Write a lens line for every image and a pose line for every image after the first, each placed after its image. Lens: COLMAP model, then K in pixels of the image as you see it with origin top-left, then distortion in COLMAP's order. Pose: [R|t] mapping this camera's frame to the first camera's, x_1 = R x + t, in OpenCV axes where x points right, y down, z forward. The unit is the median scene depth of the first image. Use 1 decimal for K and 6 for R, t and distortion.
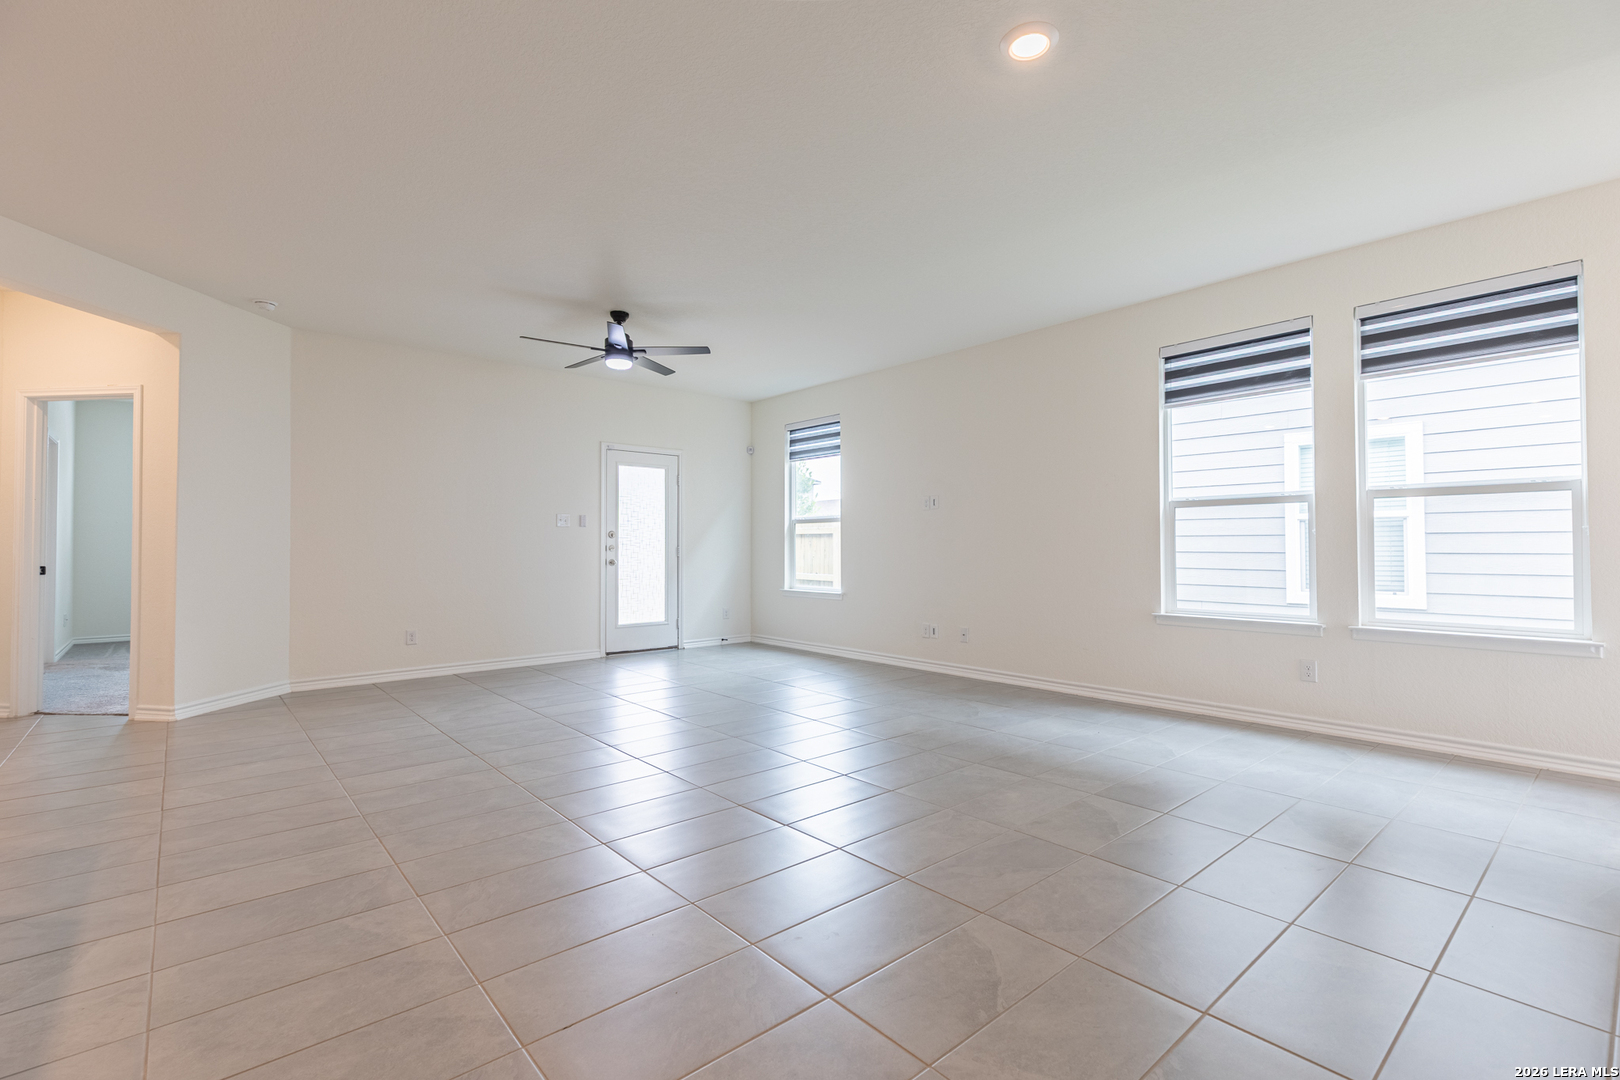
lens RADIAL K [[727.8, 0, 823.3], [0, 727.8, 543.1], [0, 0, 1]] dist [0.007091, -0.000858]
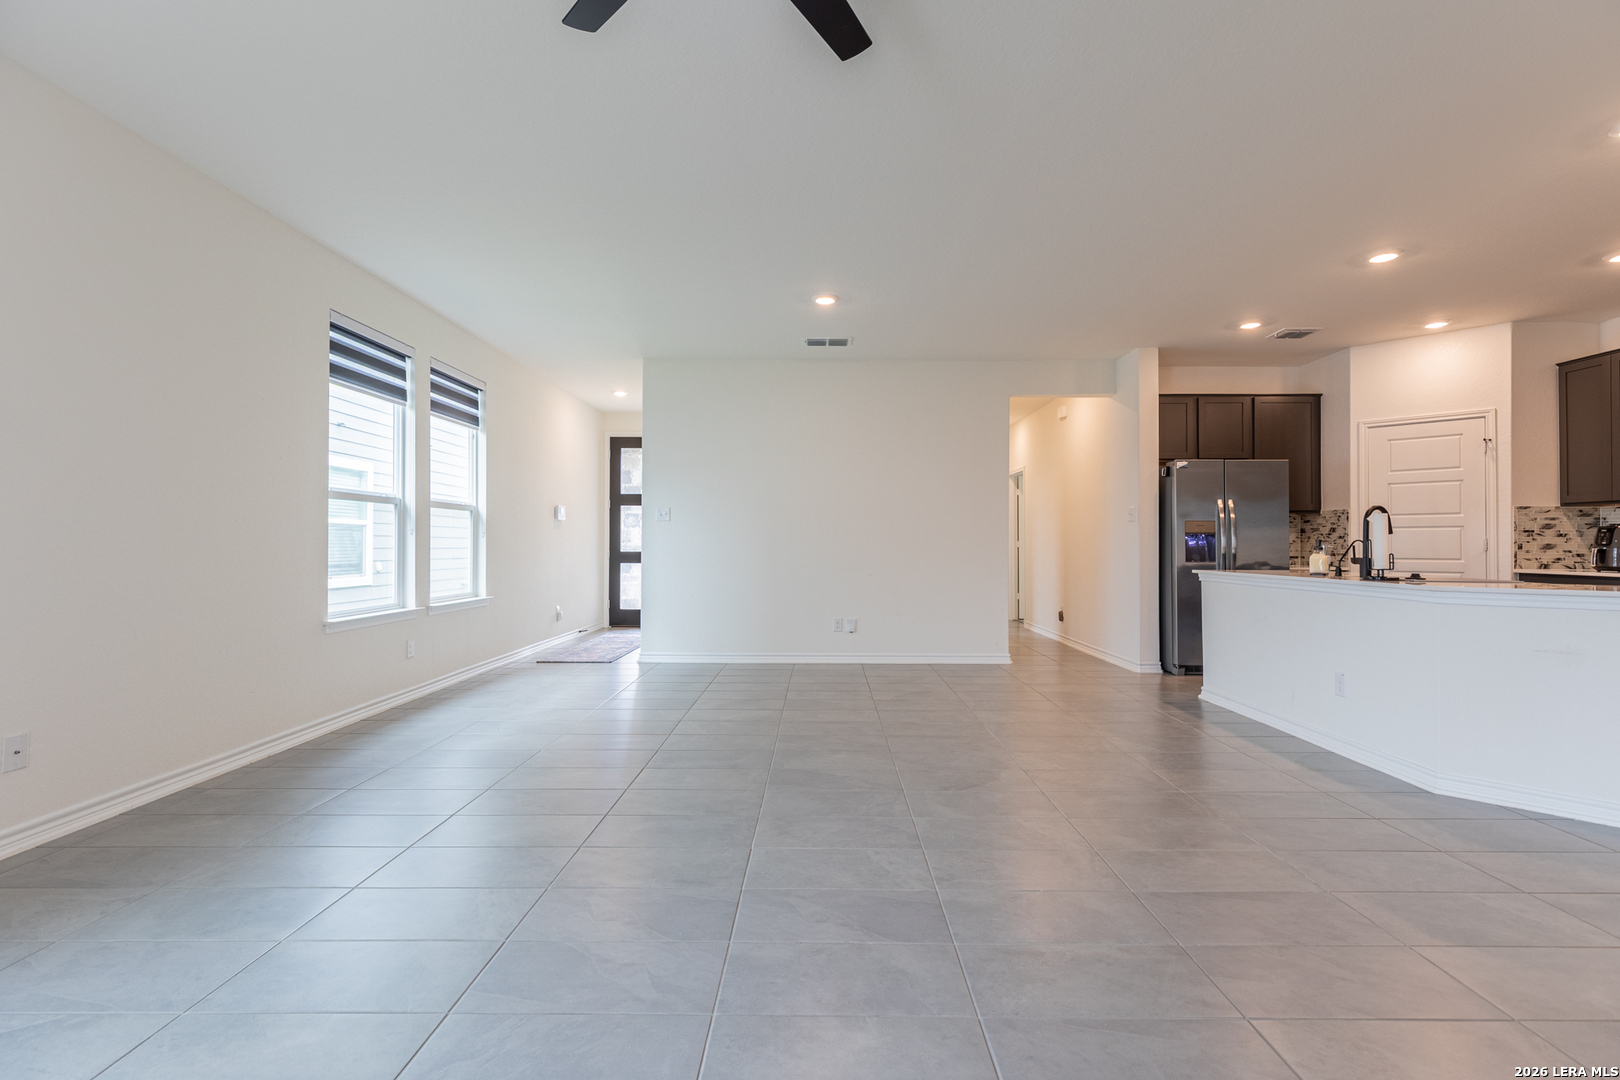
lens RADIAL K [[727.8, 0, 817.0], [0, 727.8, 543.7], [0, 0, 1]] dist [0.007091, -0.000858]
pose [[-0.746328, 0.002616, 0.665573, -0.532299], [-0.003925, 0.999958, -0.008332, 0.010318], [-0.665567, -0.008830, -0.746286, 1.265914]]
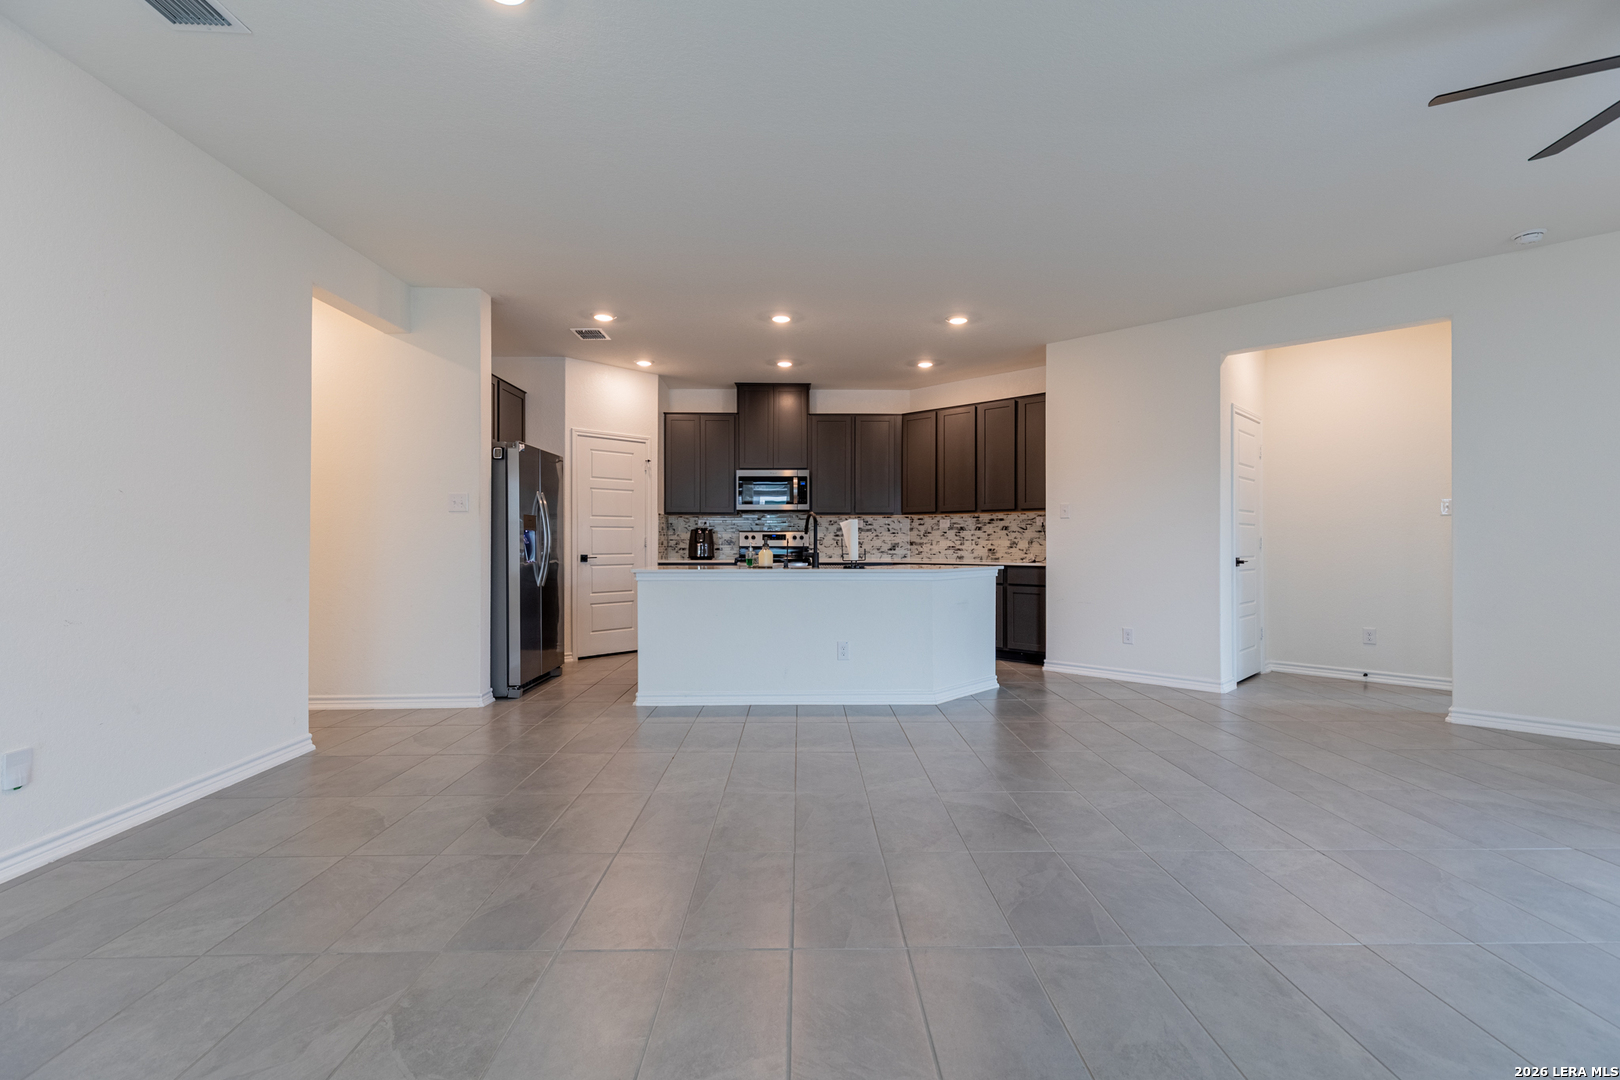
lens RADIAL K [[727.8, 0, 815.1], [0, 727.8, 544.7], [0, 0, 1]] dist [0.007091, -0.000858]
pose [[-0.645081, 0.005586, -0.764094, 0.357504], [0.007201, 0.999973, 0.001230, 0.004595], [0.764080, -0.004709, -0.645104, 0.930140]]
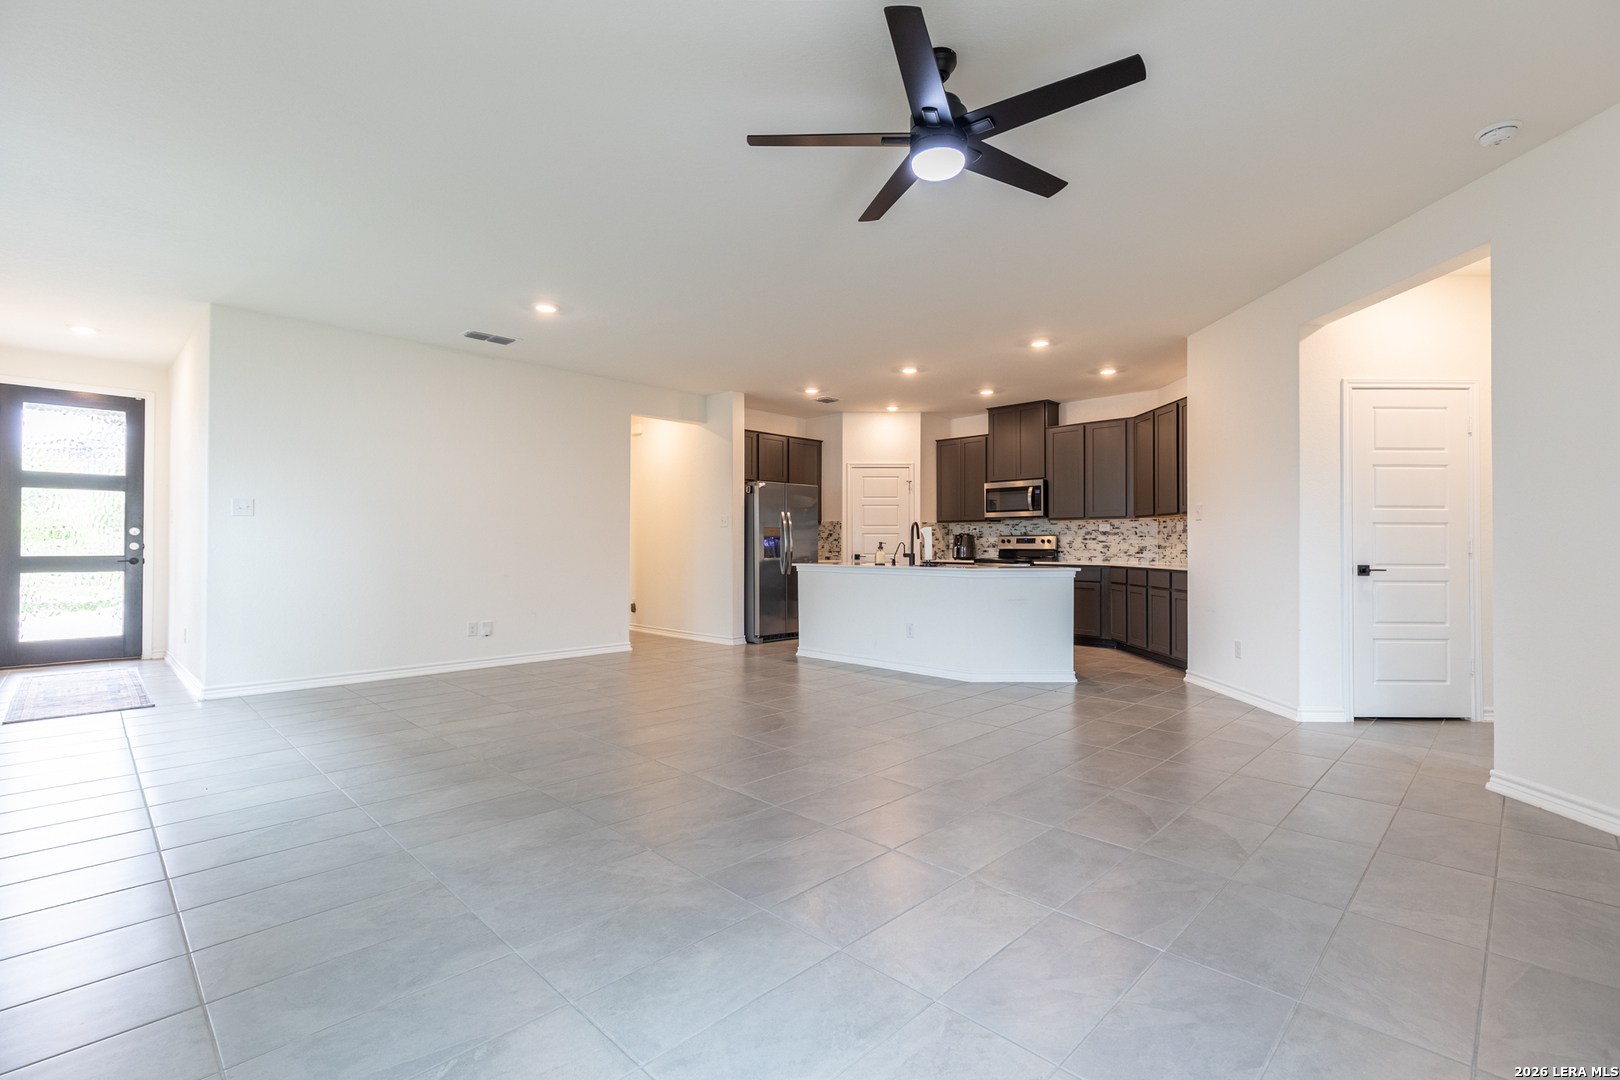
lens RADIAL K [[727.8, 0, 816.9], [0, 727.8, 534.2], [0, 0, 1]] dist [0.007091, -0.000858]
pose [[-0.997219, 0.000703, -0.074527, -0.172639], [0.002291, 0.999772, -0.021213, 0.009914], [0.074495, -0.021324, -0.996993, 1.572440]]
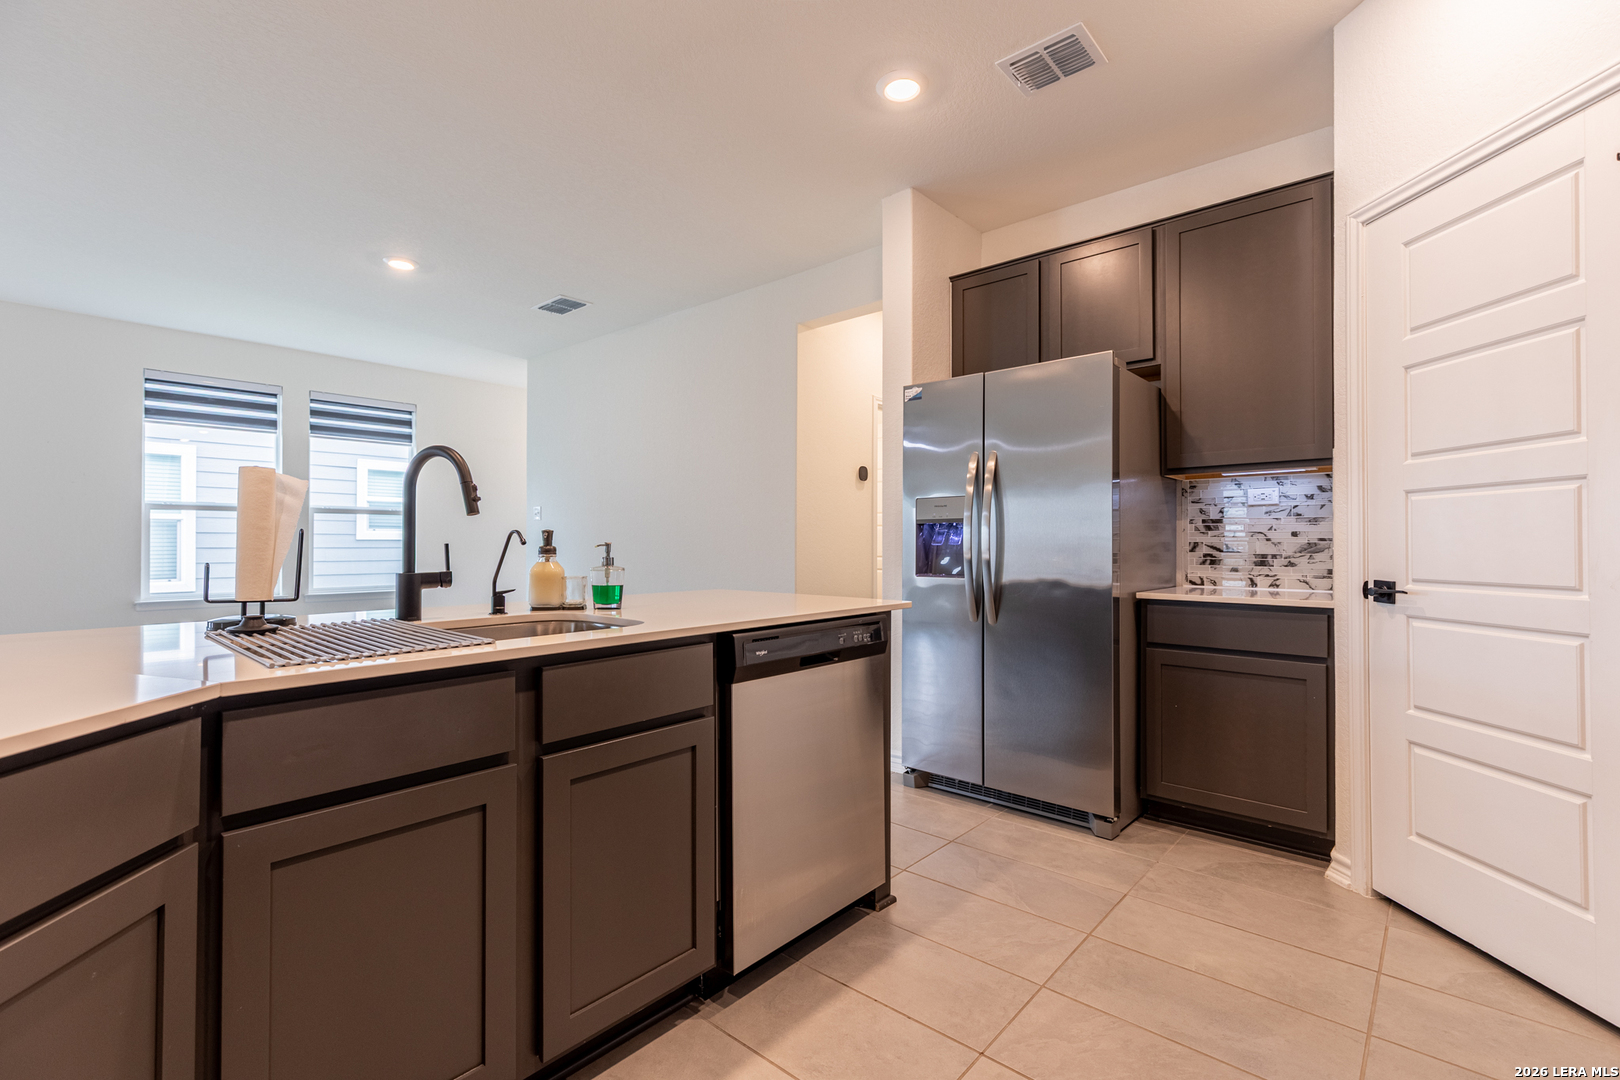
lens RADIAL K [[727.8, 0, 815.2], [0, 727.8, 530.3], [0, 0, 1]] dist [0.007091, -0.000858]
pose [[-0.134042, 0.019762, 0.990779, -0.814699], [-0.006684, 0.999760, -0.020845, 0.002972], [-0.990953, -0.009416, -0.133878, 0.108609]]
